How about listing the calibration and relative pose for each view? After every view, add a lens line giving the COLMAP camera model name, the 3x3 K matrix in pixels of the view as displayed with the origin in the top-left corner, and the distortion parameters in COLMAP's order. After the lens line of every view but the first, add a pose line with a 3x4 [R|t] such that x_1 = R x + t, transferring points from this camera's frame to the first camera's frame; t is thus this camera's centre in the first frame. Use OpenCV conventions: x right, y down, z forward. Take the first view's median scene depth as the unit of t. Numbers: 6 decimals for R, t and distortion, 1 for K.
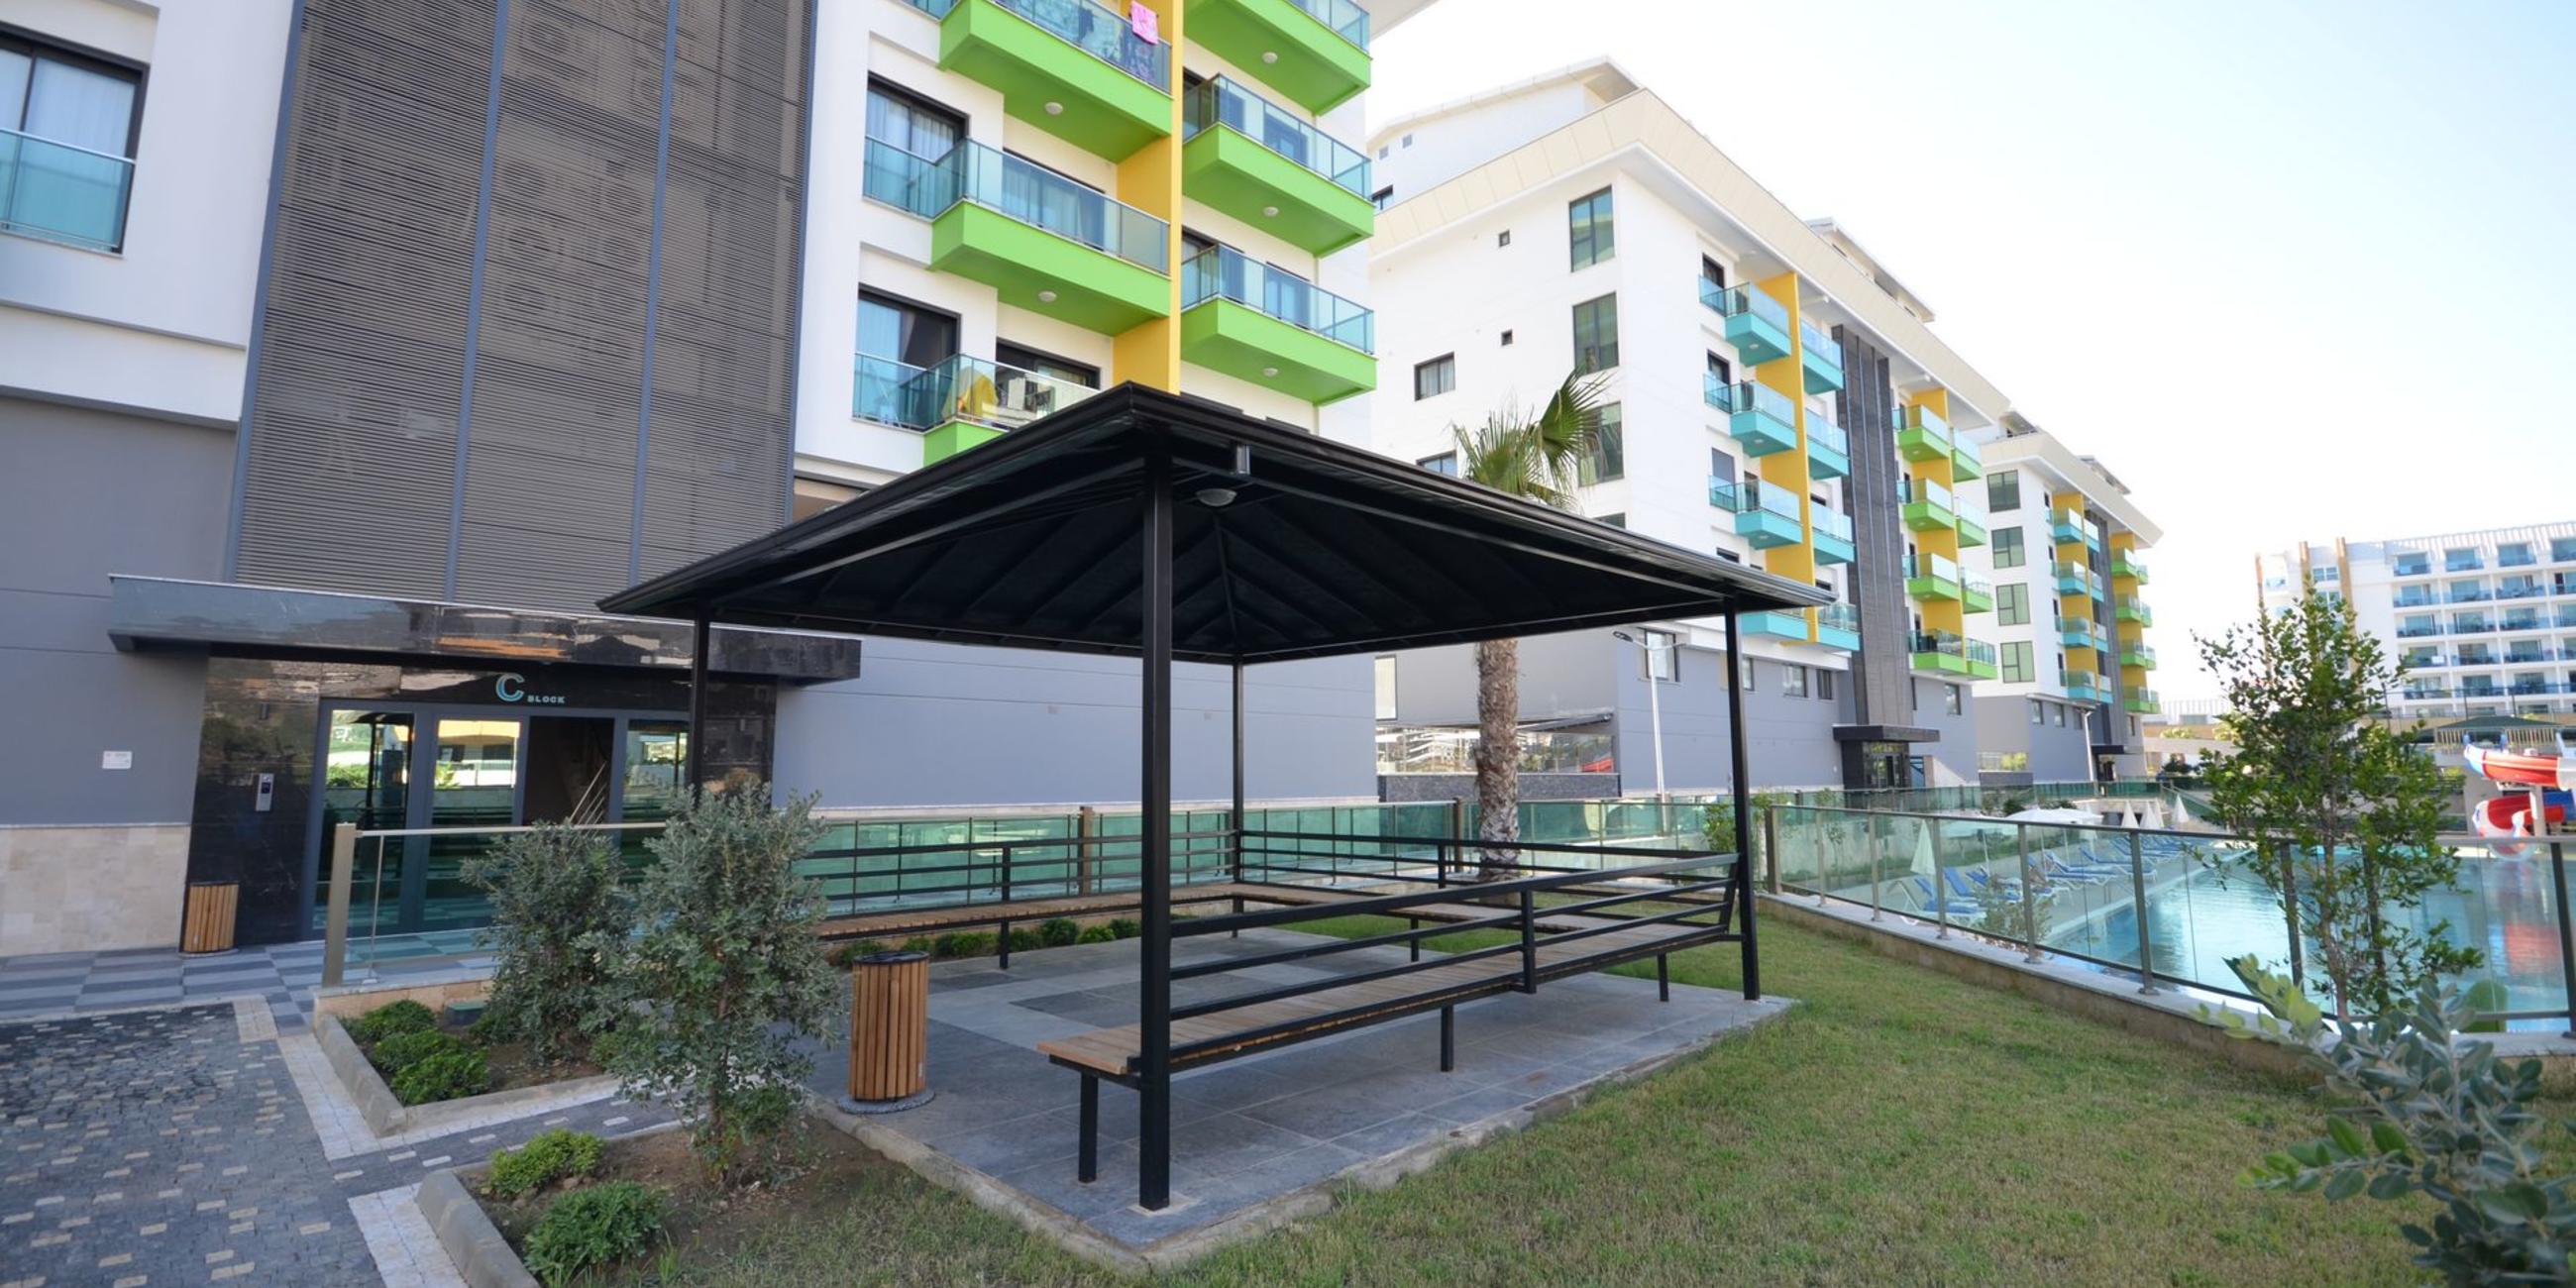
lens RADIAL K [[1122.3, 0, 1288.0], [0, 1122.3, 644.0], [0, 0, 1]] dist [0.018775, -0.018014]
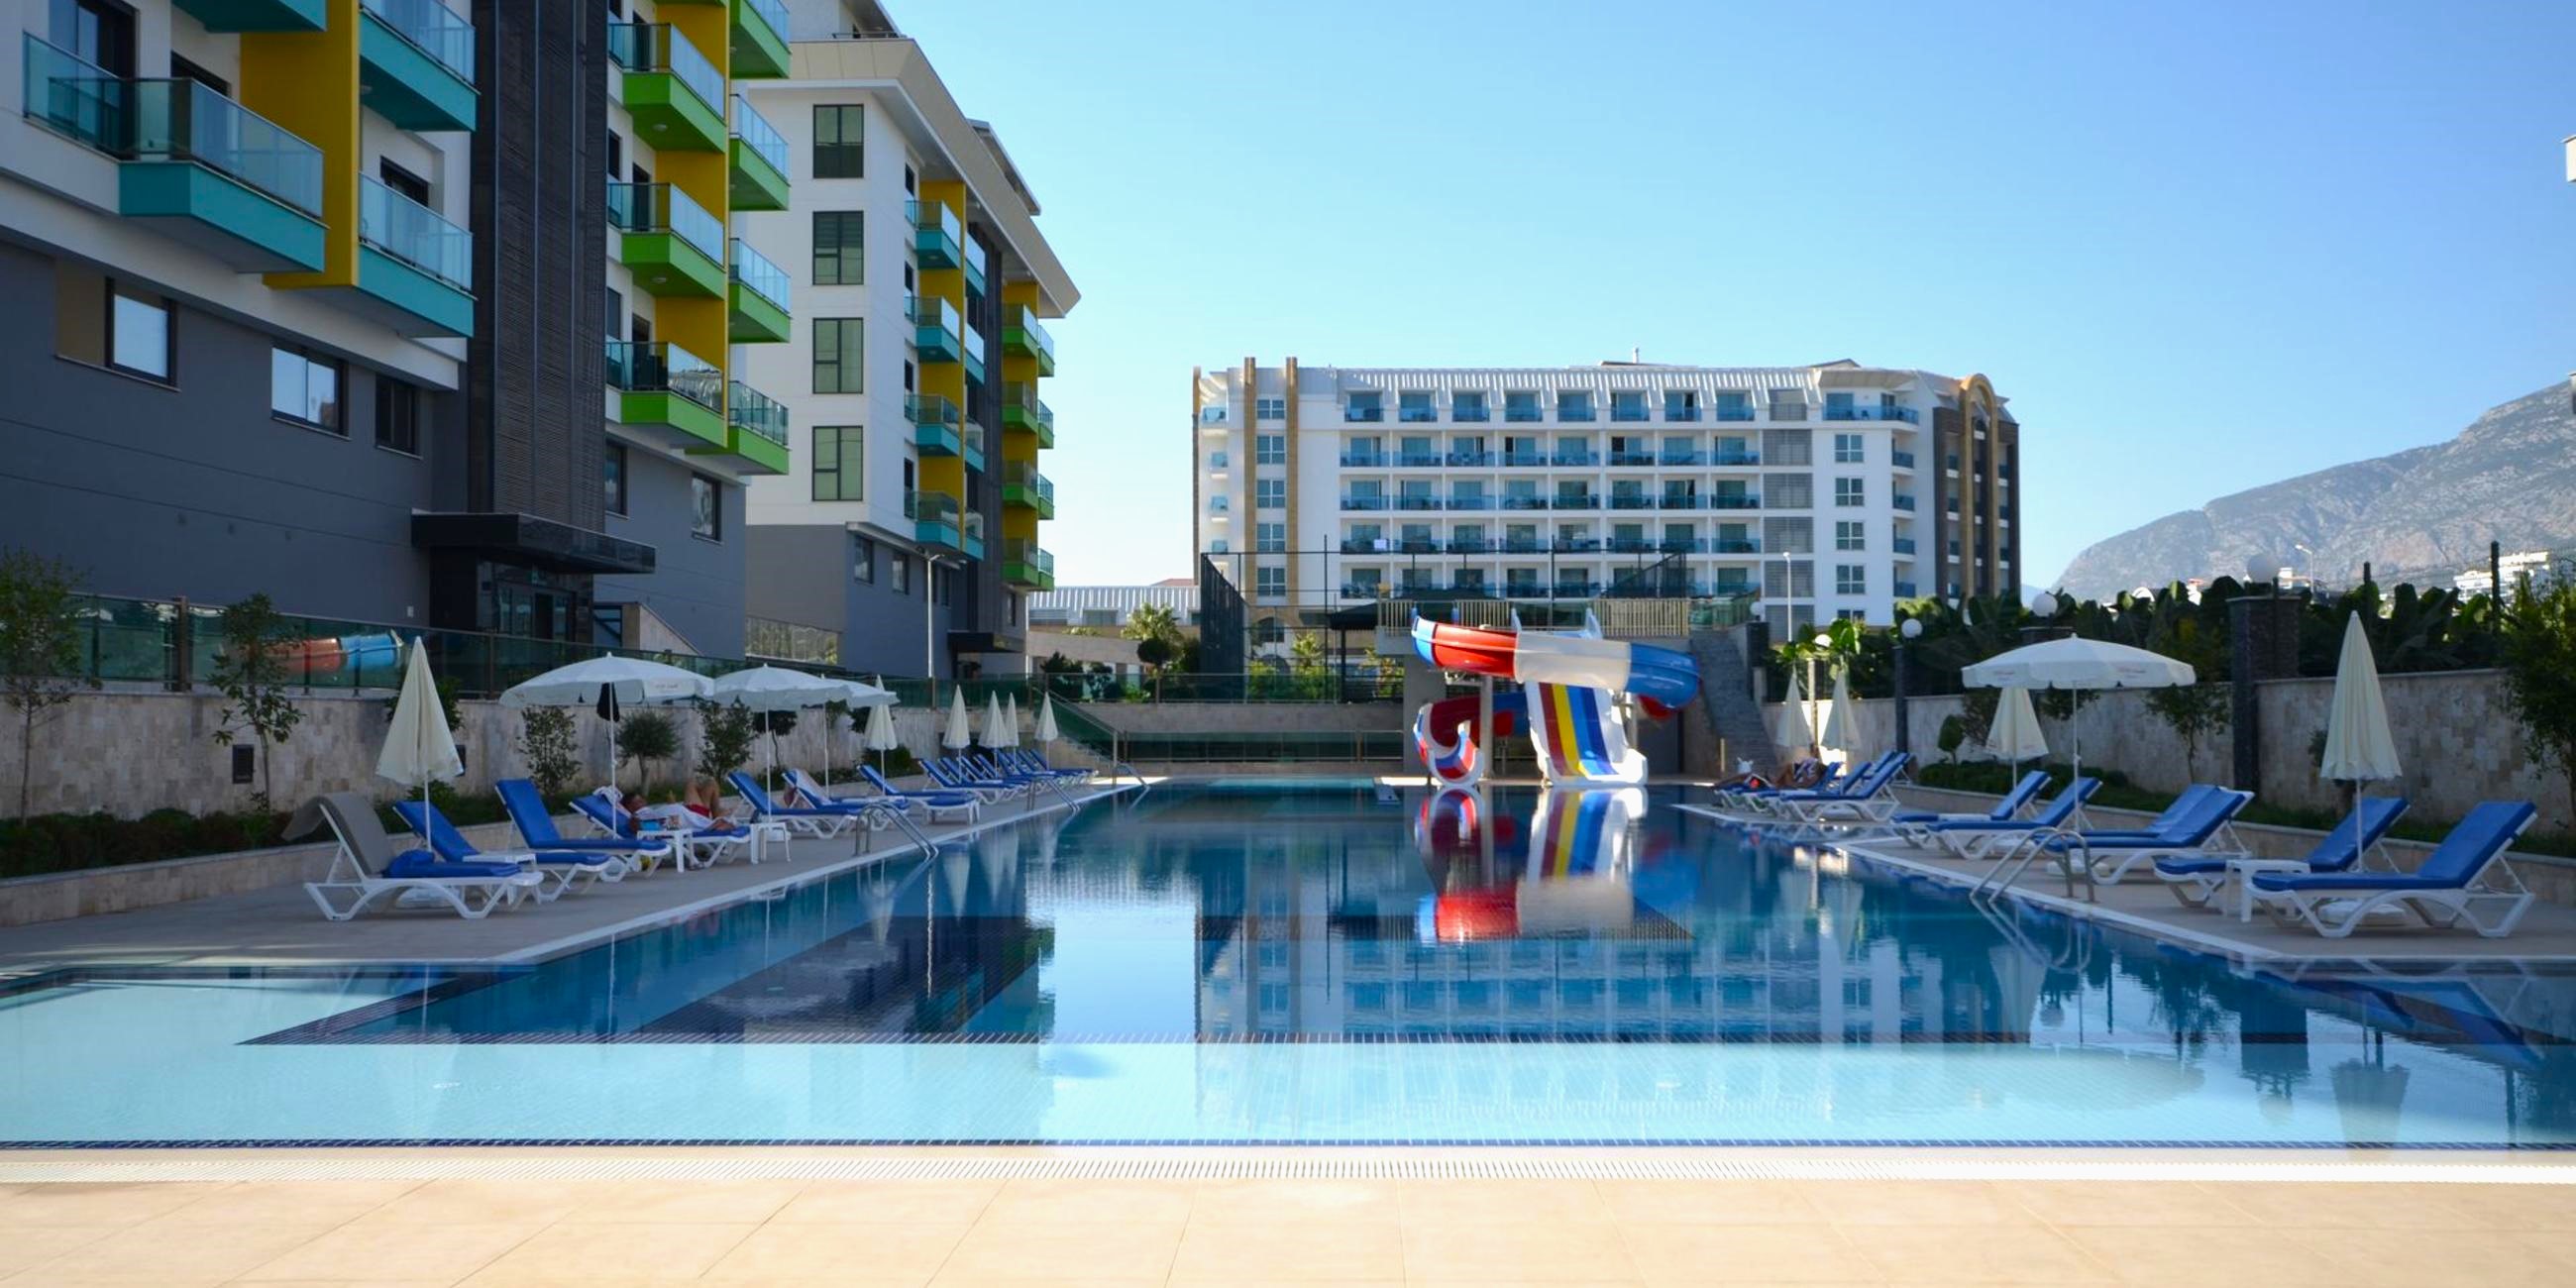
lens RADIAL K [[2133.0, 0, 1288.0], [0, 2133.0, 644.0], [0, 0, 1]] dist [0.063956, -0.001045]
pose [[0.724701, 0.027698, 0.688506, 0.085281], [-0.082079, 0.995548, 0.046343, 0.030734], [-0.684157, -0.090096, 0.723748, 0.089047]]
